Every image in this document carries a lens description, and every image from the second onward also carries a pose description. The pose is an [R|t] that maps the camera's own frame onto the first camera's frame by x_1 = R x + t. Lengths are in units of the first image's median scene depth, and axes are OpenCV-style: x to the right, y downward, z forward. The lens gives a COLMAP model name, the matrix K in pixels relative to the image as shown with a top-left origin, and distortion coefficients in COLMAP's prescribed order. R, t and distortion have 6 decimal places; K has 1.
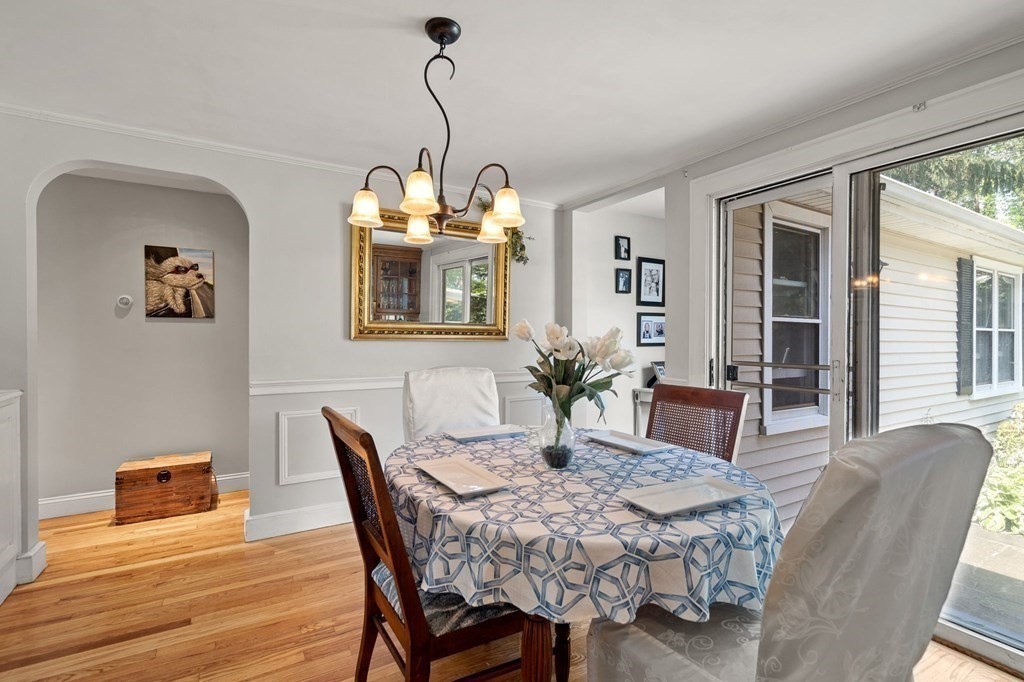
lens RADIAL K [[484.3, 0, 522.4], [0, 484.3, 340.4], [0, 0, 1]] dist [0.000560, 0.002037]
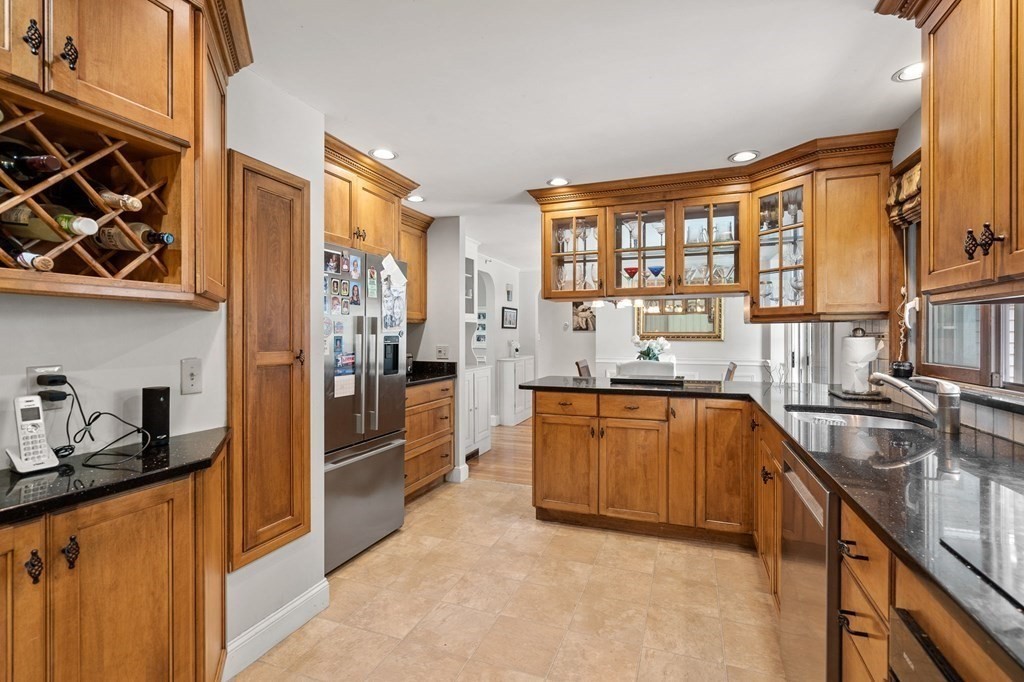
lens RADIAL K [[484.3, 0, 513.2], [0, 484.3, 338.2], [0, 0, 1]] dist [0.000560, 0.002037]
pose [[0.620664, -0.000501, -0.784076, 0.887325], [-0.001994, 0.999996, -0.002217, -0.004899], [0.784074, 0.002939, 0.620660, -0.698116]]
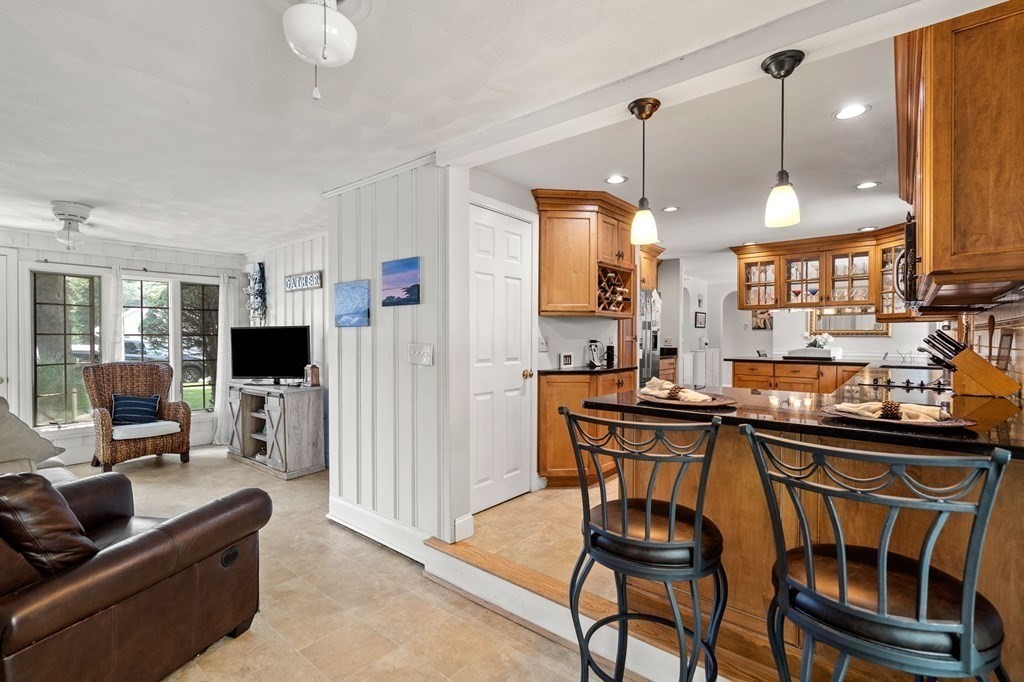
lens RADIAL K [[471.2, 0, 510.3], [0, 471.2, 340.6], [0, 0, 1]] dist [0.002424, 0.001191]
pose [[0.323416, 0.005186, -0.946243, 1.413119], [-0.007753, 0.999966, 0.002831, 0.021002], [0.946225, 0.006420, 0.323445, -1.279623]]
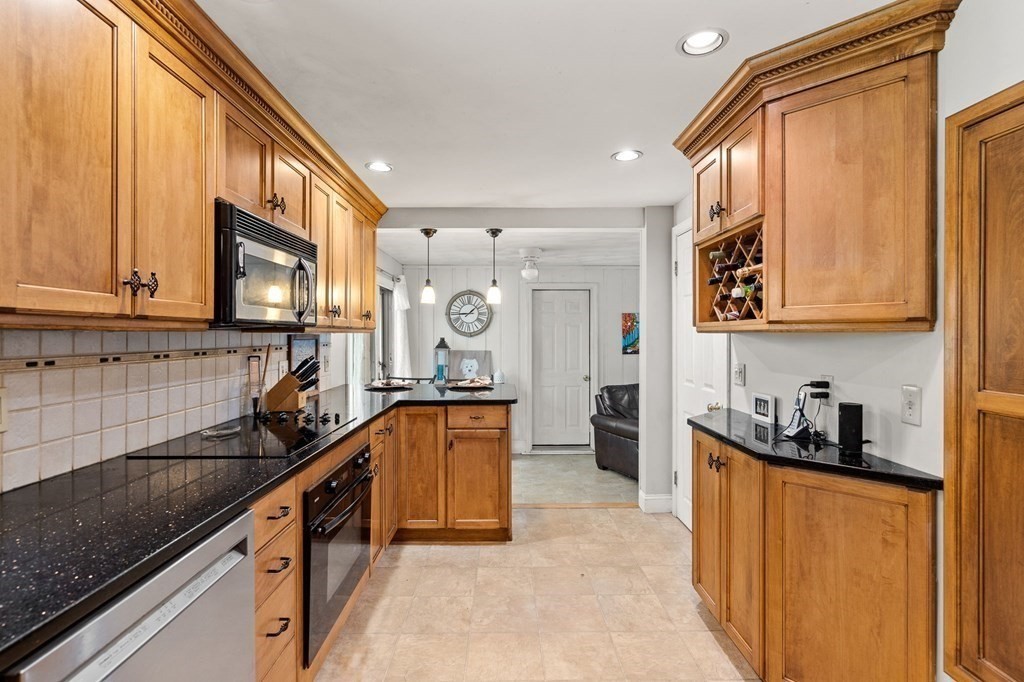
lens RADIAL K [[484.3, 0, 506.7], [0, 484.3, 335.1], [0, 0, 1]] dist [0.000560, 0.002037]
pose [[-0.857351, -0.005270, 0.514705, 0.459405], [0.000794, 0.999933, 0.011561, -0.031252], [-0.514731, 0.010321, -0.857289, -0.164342]]
